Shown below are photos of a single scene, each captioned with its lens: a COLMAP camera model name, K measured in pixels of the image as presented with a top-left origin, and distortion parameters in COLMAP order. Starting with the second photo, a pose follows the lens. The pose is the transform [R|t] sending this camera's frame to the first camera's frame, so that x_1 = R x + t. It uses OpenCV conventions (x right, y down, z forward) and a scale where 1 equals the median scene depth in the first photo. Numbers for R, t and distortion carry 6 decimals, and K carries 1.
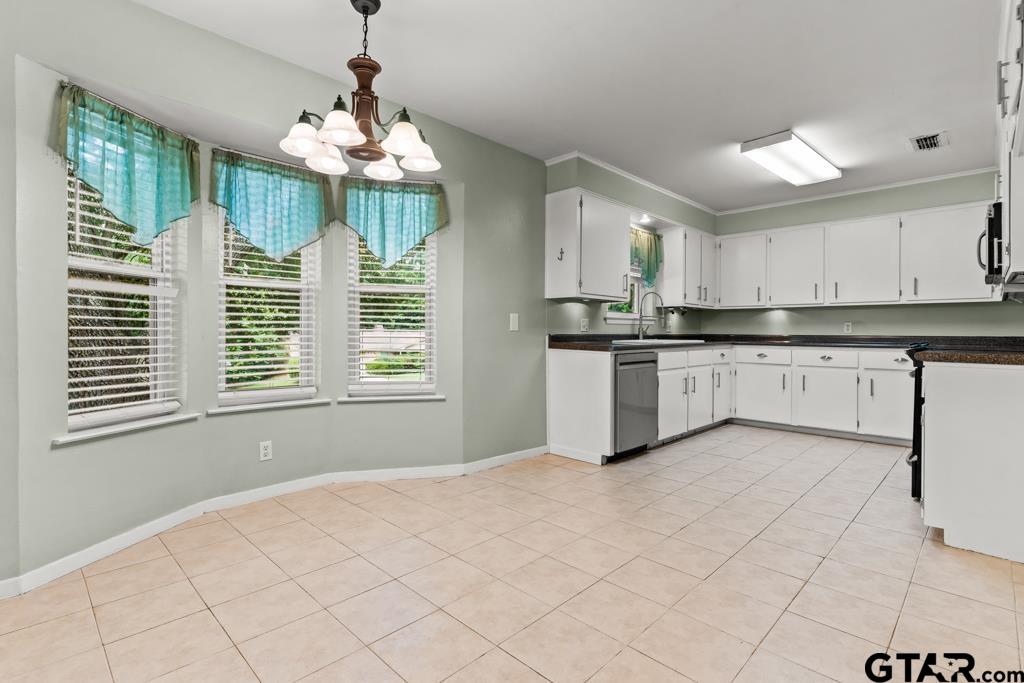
lens RADIAL K [[483.3, 0, 506.9], [0, 483.3, 343.7], [0, 0, 1]] dist [0.001765, 0.000741]
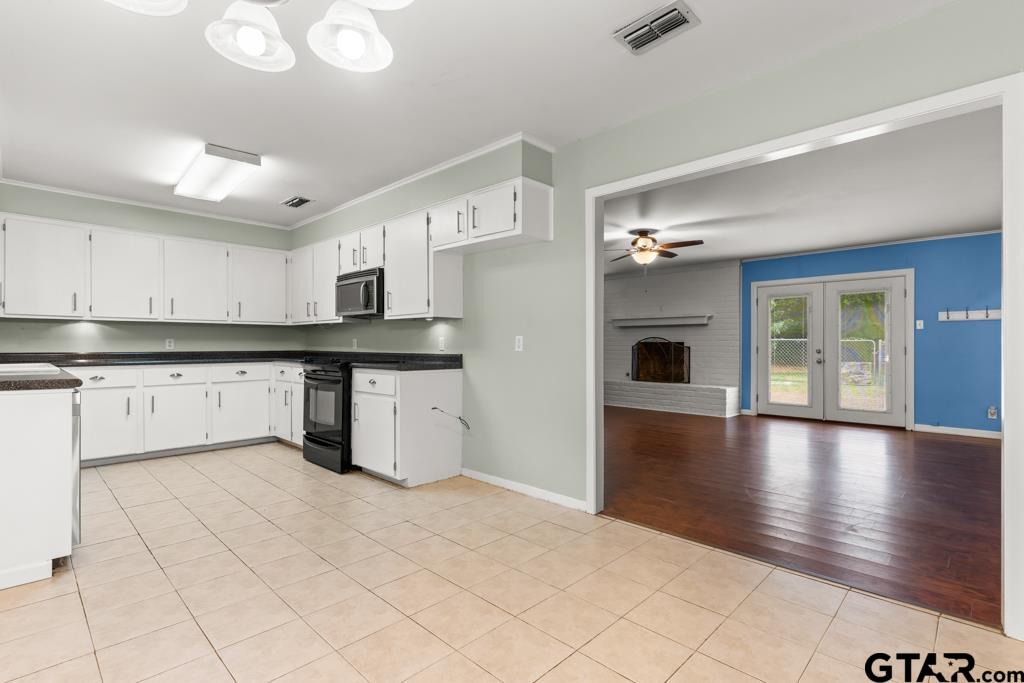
lens RADIAL K [[491.3, 0, 505.2], [0, 491.3, 327.4], [0, 0, 1]] dist [0.000316, -0.000006]
pose [[-0.000746, 0.034401, 0.999408, -0.589541], [0.026557, 0.999056, -0.034369, -0.026827], [-0.999647, 0.026516, -0.001659, 0.608706]]
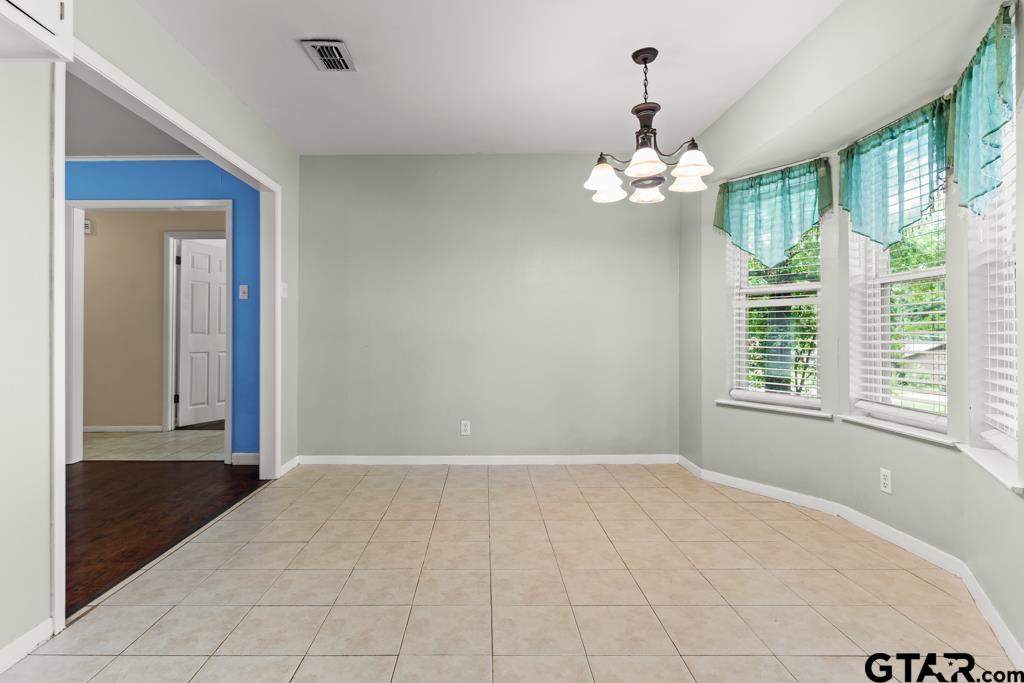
lens RADIAL K [[504.0, 0, 472.4], [0, 504.0, 338.9], [0, 0, 1]] dist [0.000506, 0.000217]
pose [[-0.720676, -0.000411, -0.693272, 0.666203], [-0.023226, 0.999453, 0.023551, -0.025399], [0.692883, 0.033075, -0.720291, 1.247828]]
